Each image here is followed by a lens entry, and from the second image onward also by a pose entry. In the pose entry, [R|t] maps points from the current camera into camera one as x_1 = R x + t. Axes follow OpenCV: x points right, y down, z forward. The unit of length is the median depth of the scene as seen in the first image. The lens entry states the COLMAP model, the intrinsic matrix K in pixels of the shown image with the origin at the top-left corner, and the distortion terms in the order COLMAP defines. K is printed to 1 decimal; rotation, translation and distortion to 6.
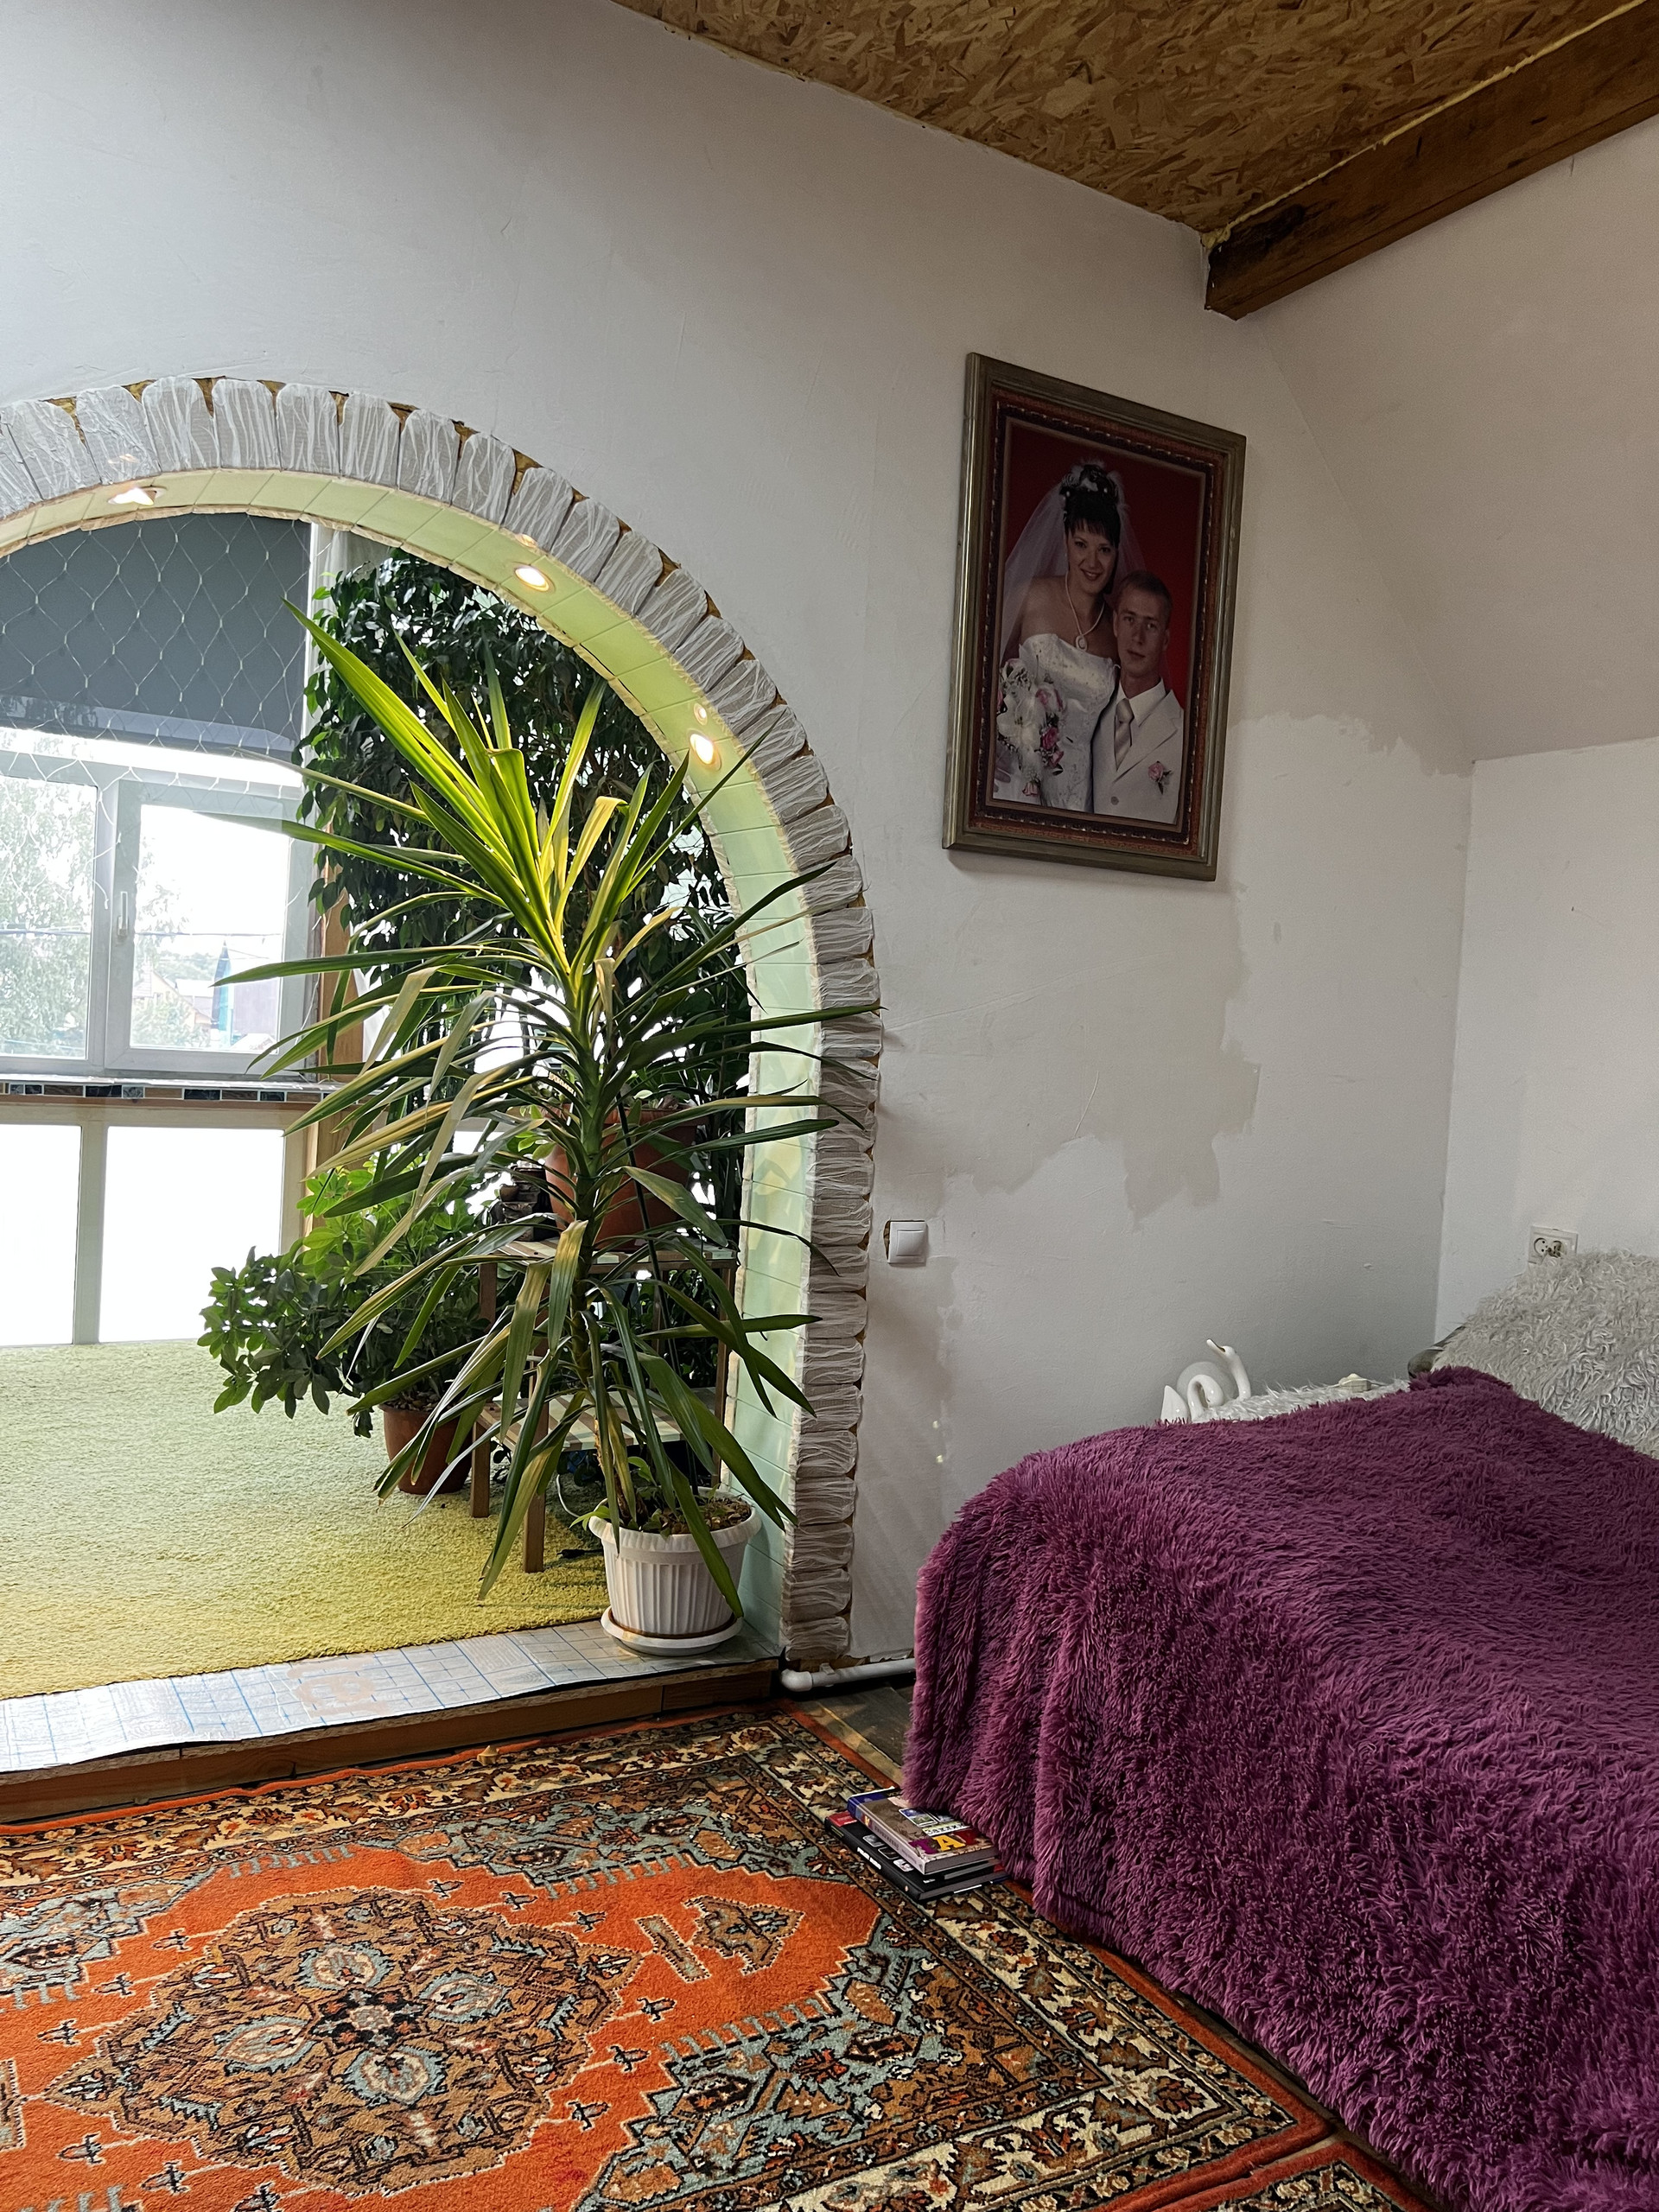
lens RADIAL K [[1675.9, 0, 830.9], [0, 1675.9, 1101.9], [0, 0, 1]] dist [0.027074, -0.012850]
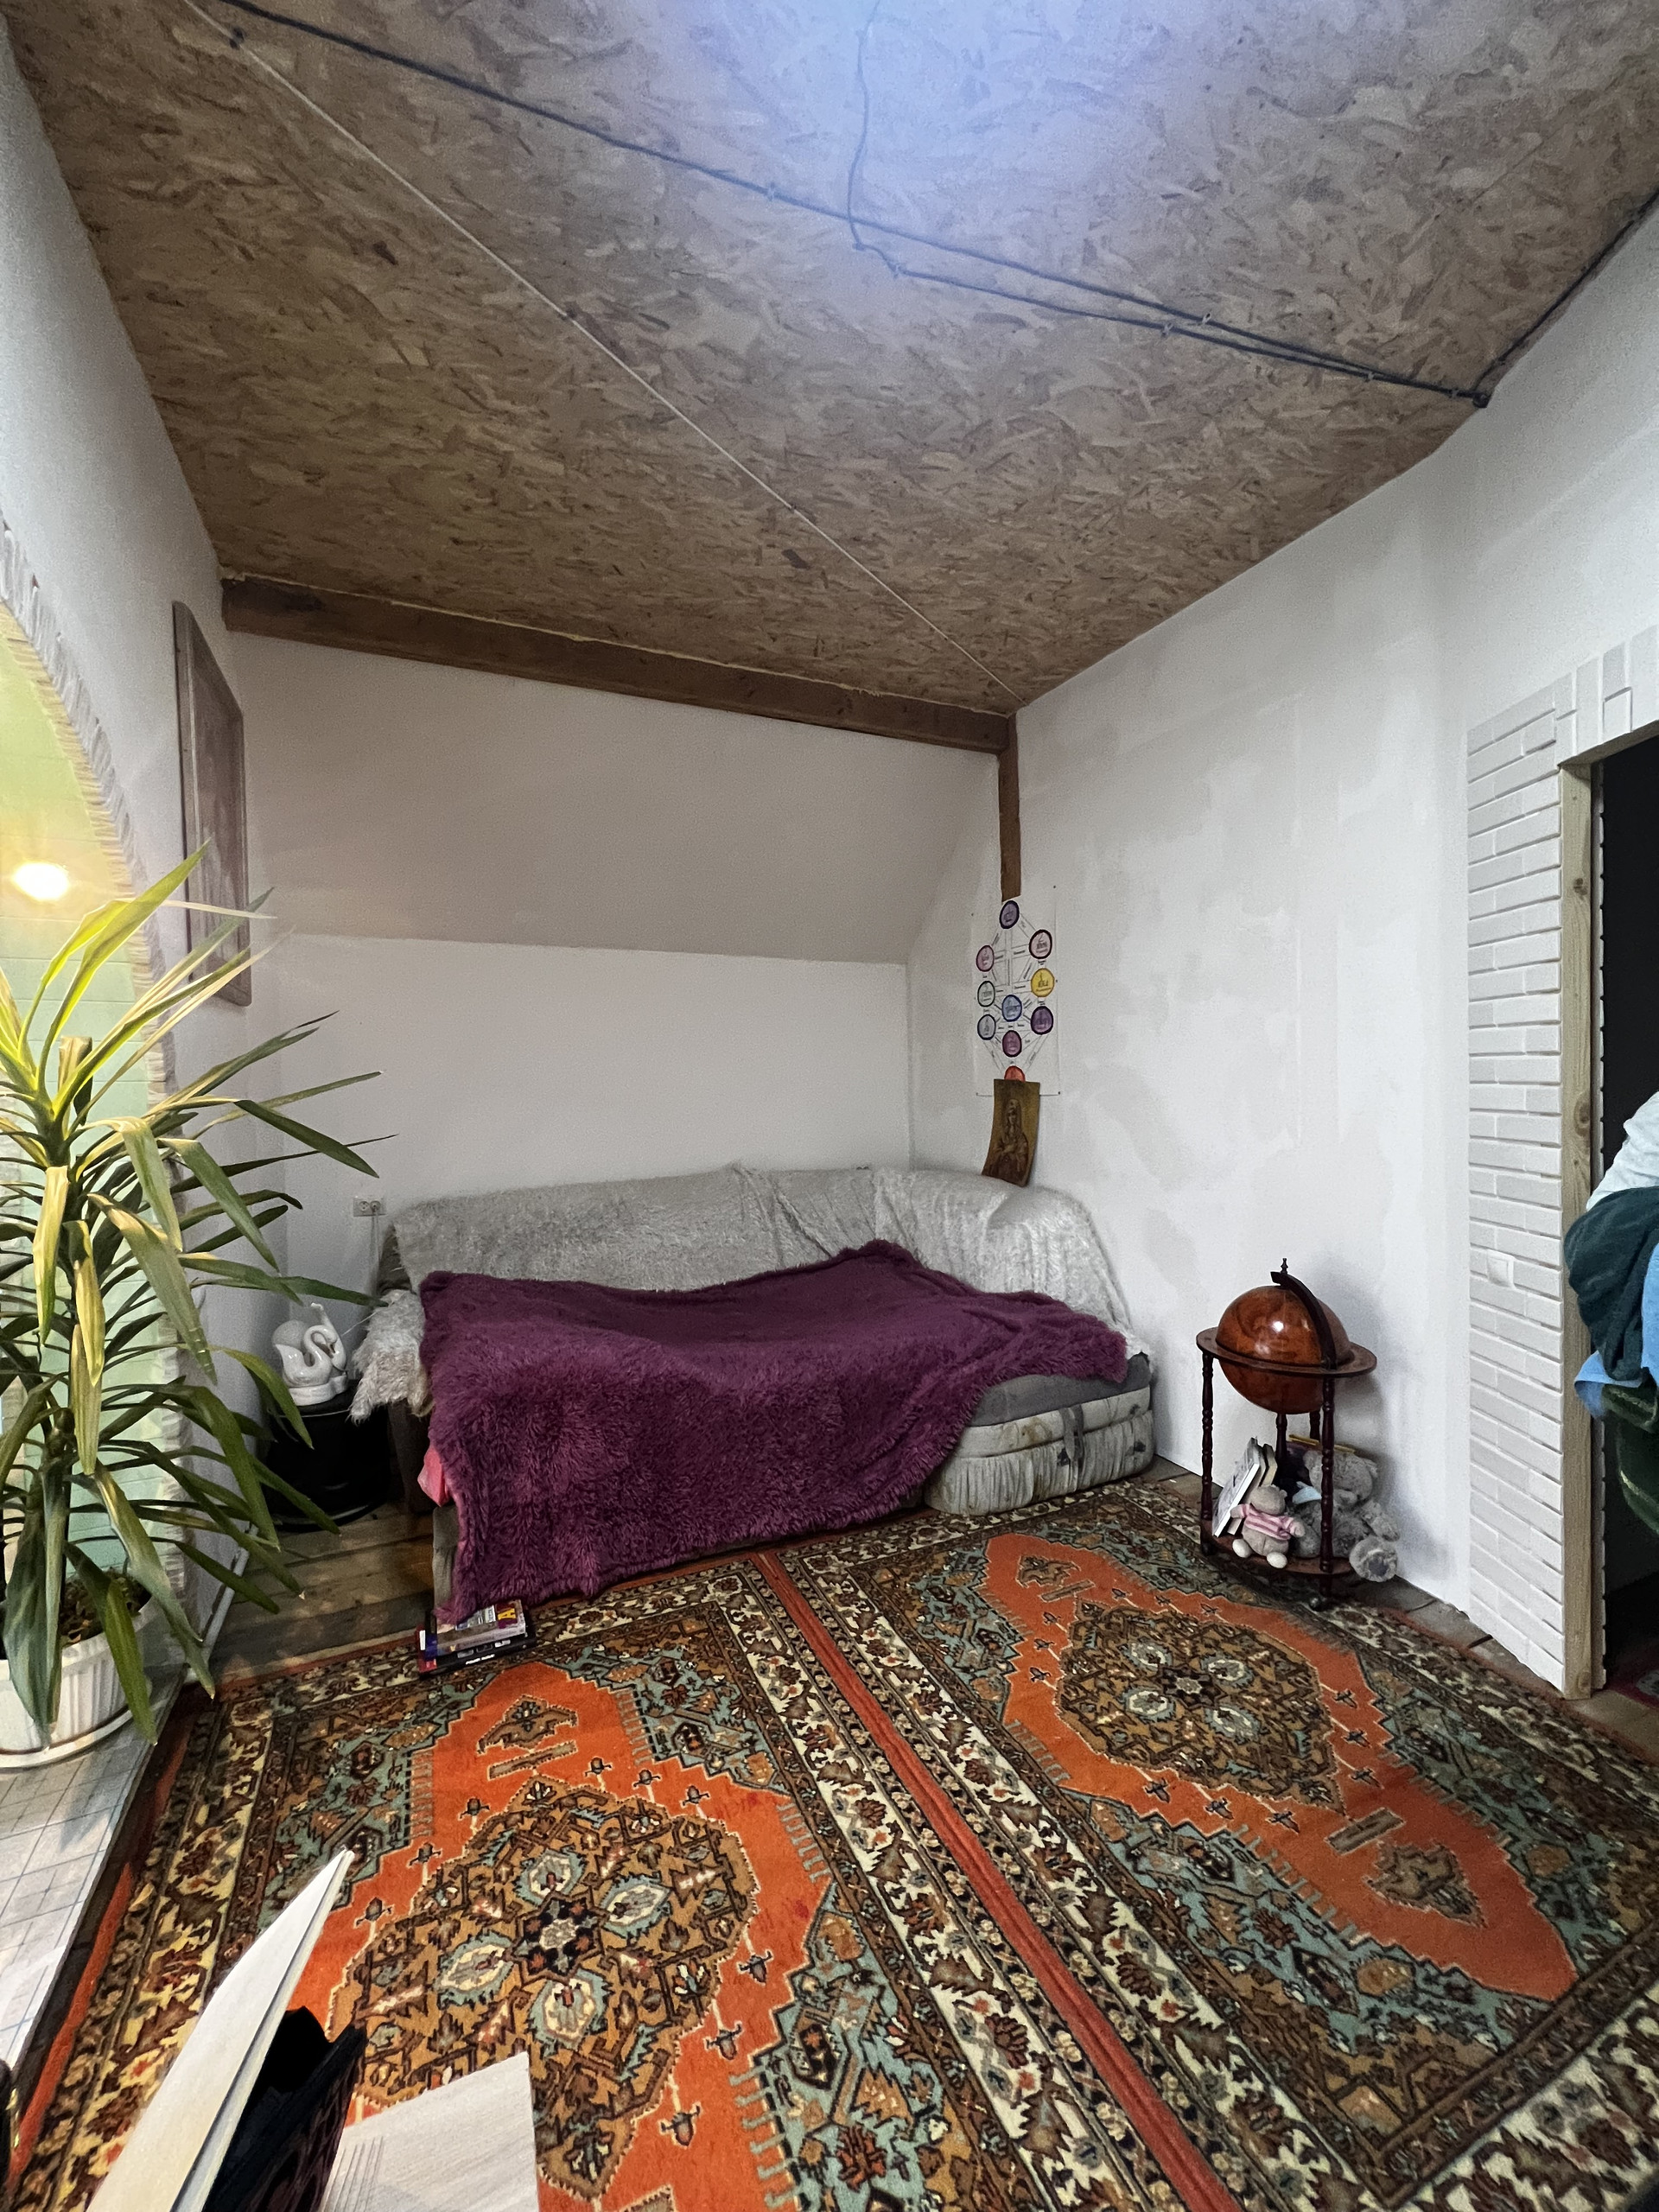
lens RADIAL K [[888.7, 0, 833.3], [0, 888.7, 1106.5], [0, 0, 1]] dist [-0.001757, 0.000627]
pose [[0.077757, -0.082386, 0.993562, -0.864298], [0.059061, 0.995210, 0.077901, -0.123226], [-0.995221, 0.052624, 0.082251, 0.694491]]
